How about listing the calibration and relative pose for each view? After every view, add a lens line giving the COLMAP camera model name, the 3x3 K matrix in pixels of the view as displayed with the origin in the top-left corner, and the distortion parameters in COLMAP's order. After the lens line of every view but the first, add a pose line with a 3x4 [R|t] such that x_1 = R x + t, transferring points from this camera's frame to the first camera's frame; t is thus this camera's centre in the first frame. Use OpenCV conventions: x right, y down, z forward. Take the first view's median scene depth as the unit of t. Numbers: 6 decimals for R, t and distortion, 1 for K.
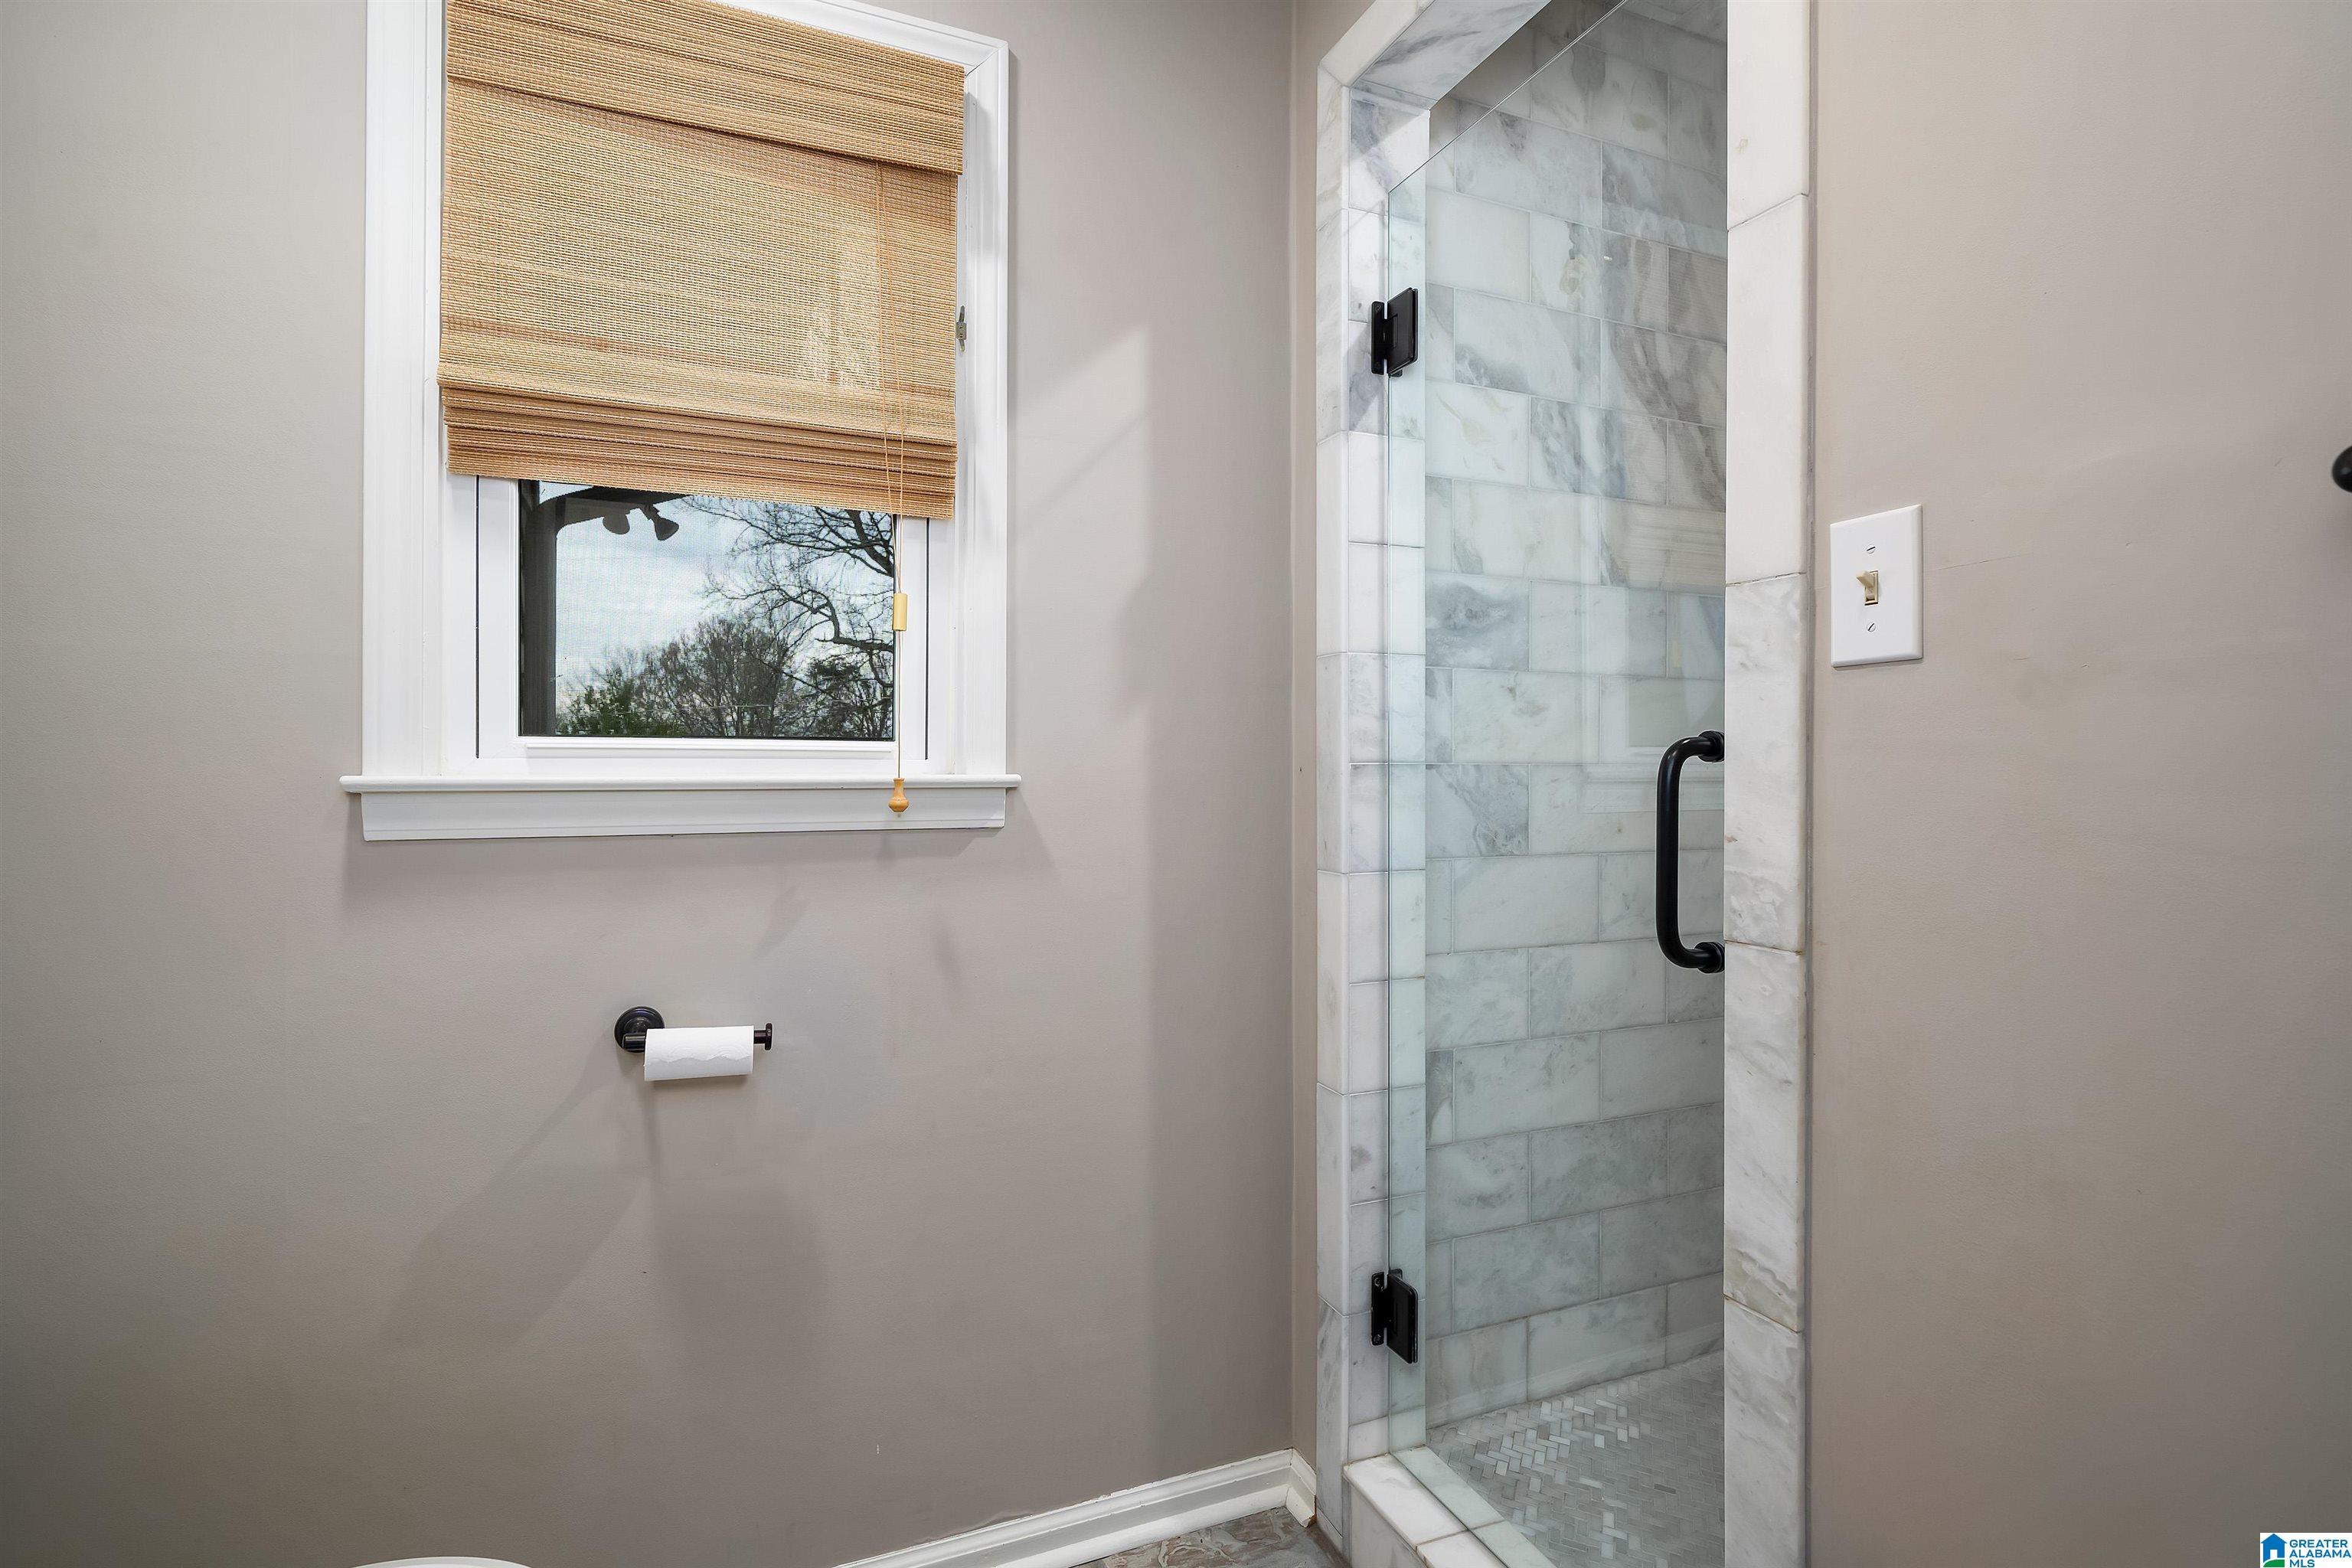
lens RADIAL K [[1072.9, 0, 1165.0], [0, 1072.9, 772.5], [0, 0, 1]] dist [-0.003559, -0.000145]
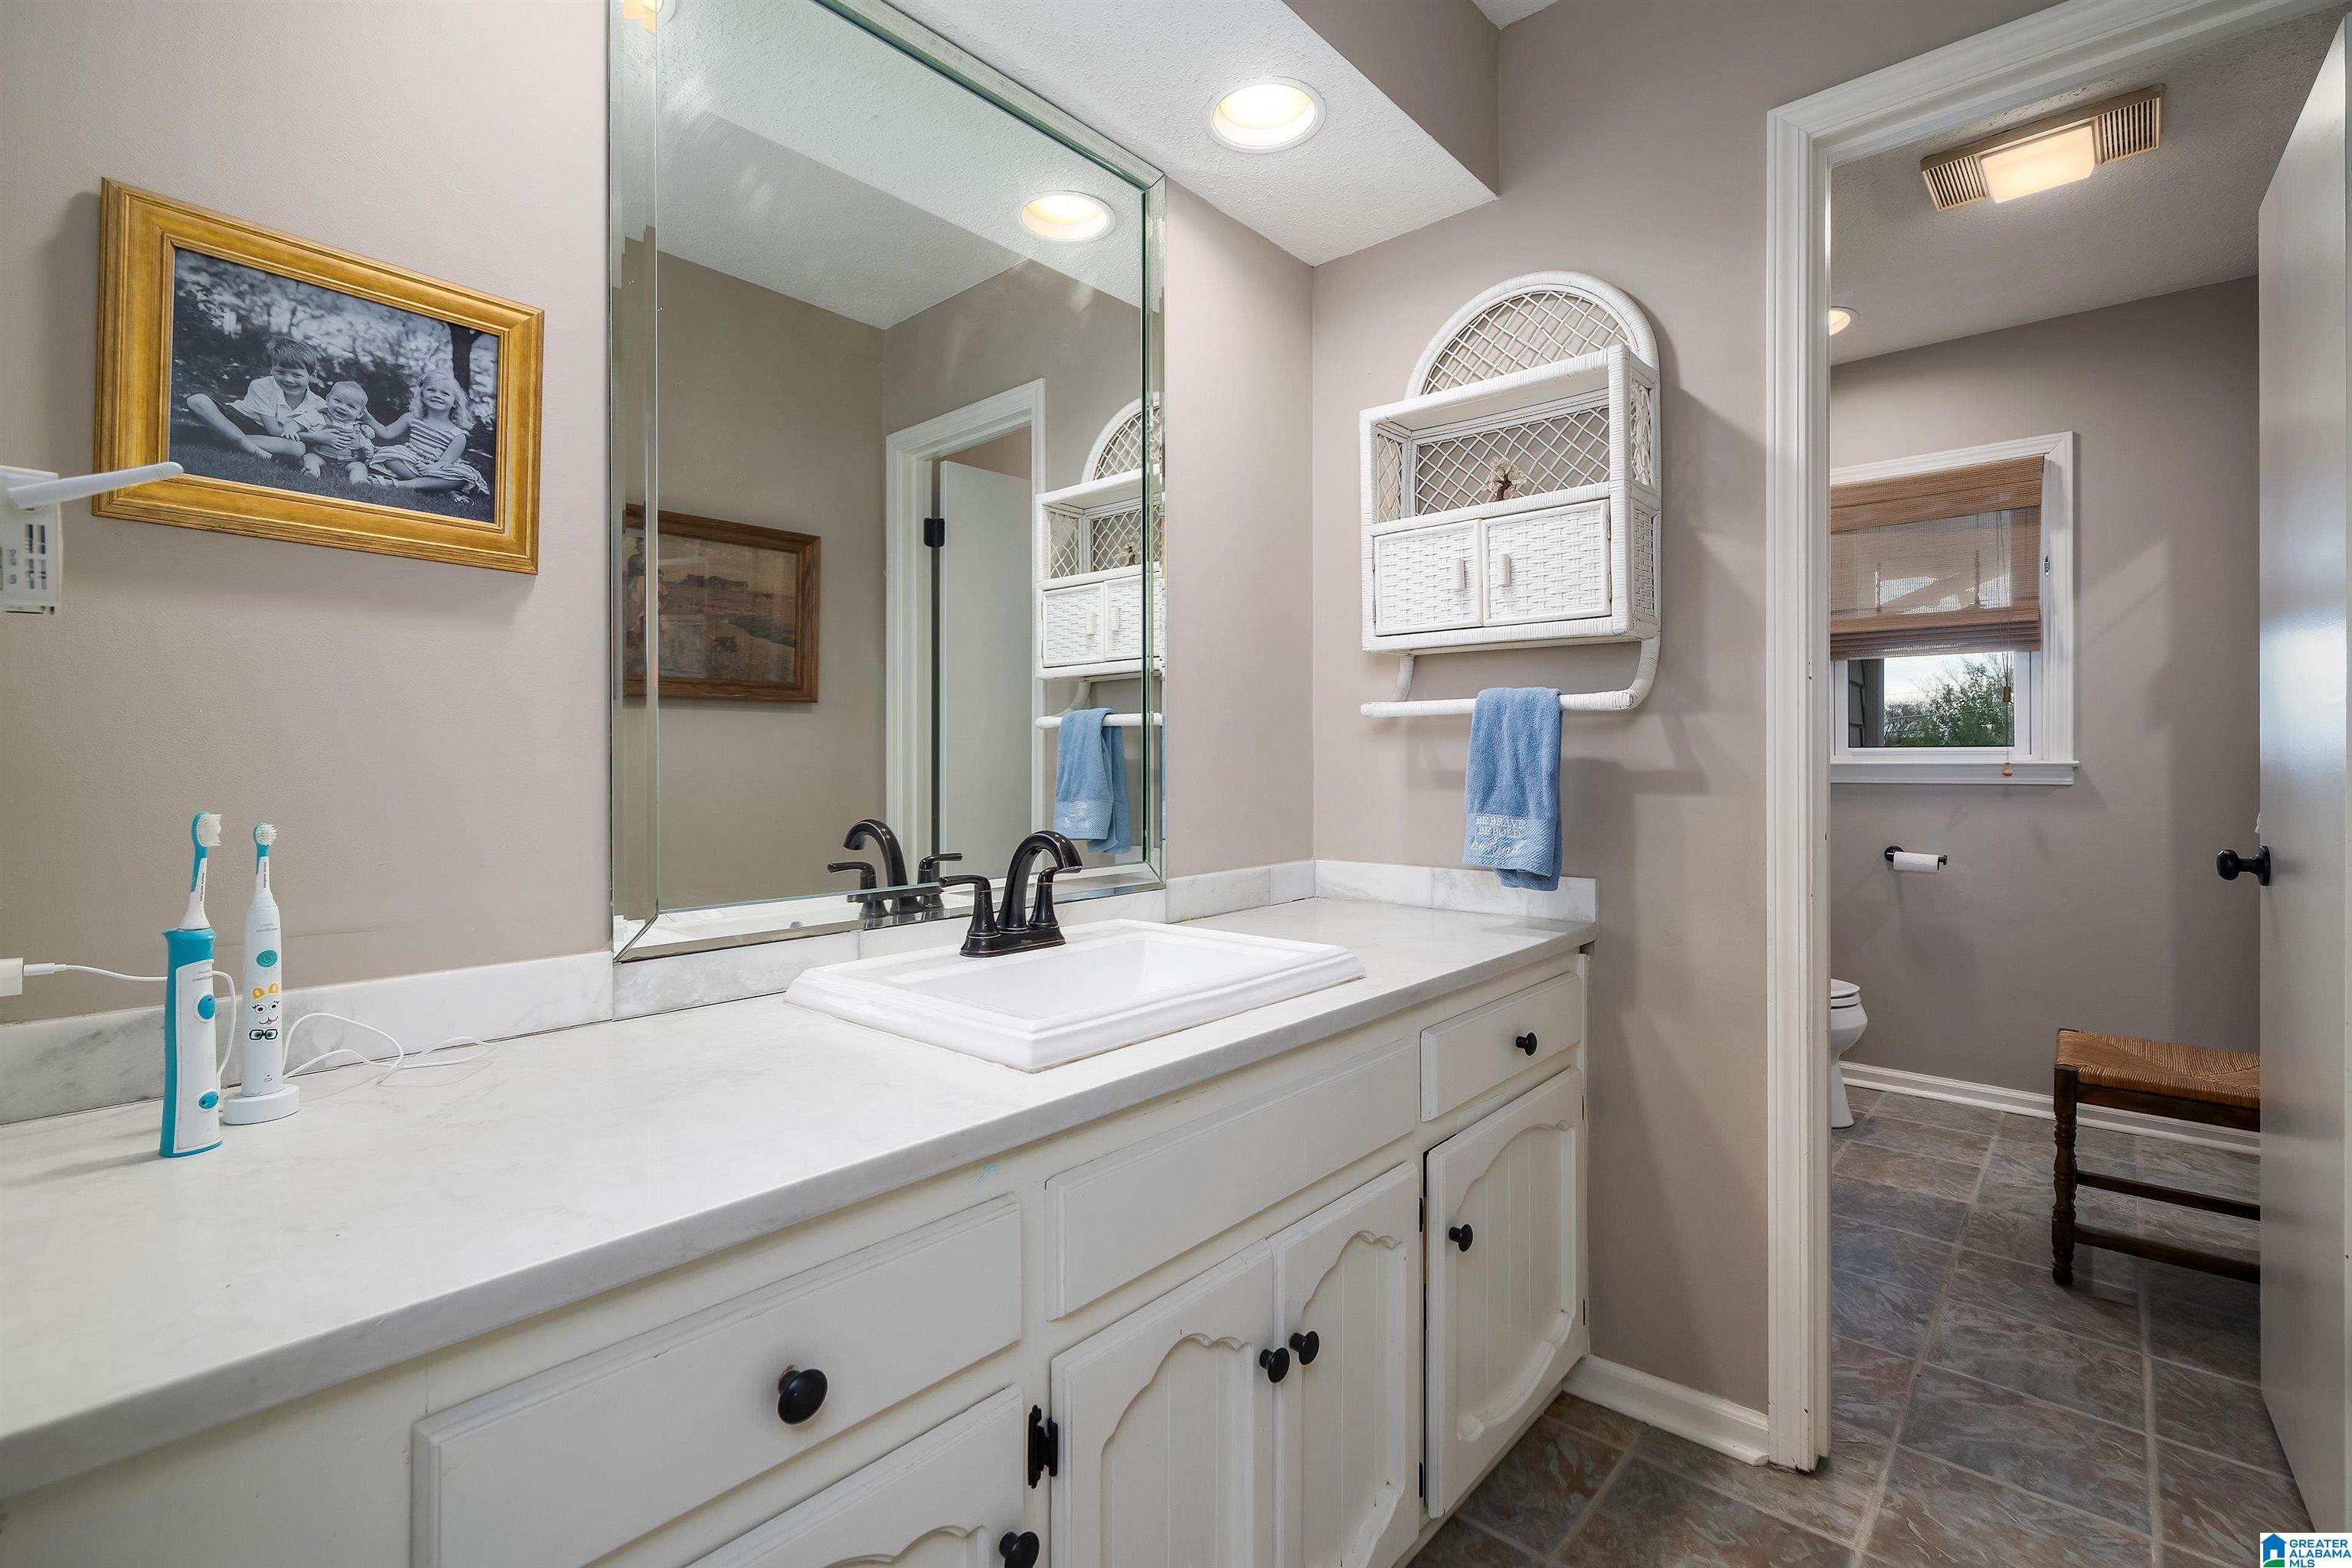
lens RADIAL K [[1035.5, 0, 1170.5], [0, 1035.5, 769.2], [0, 0, 1]] dist [0.001319, 0.000157]
pose [[0.419760, -0.008355, -0.907597, 1.012693], [0.001465, 0.999963, -0.008527, 0.034052], [0.907634, 0.002250, 0.419757, -1.593329]]
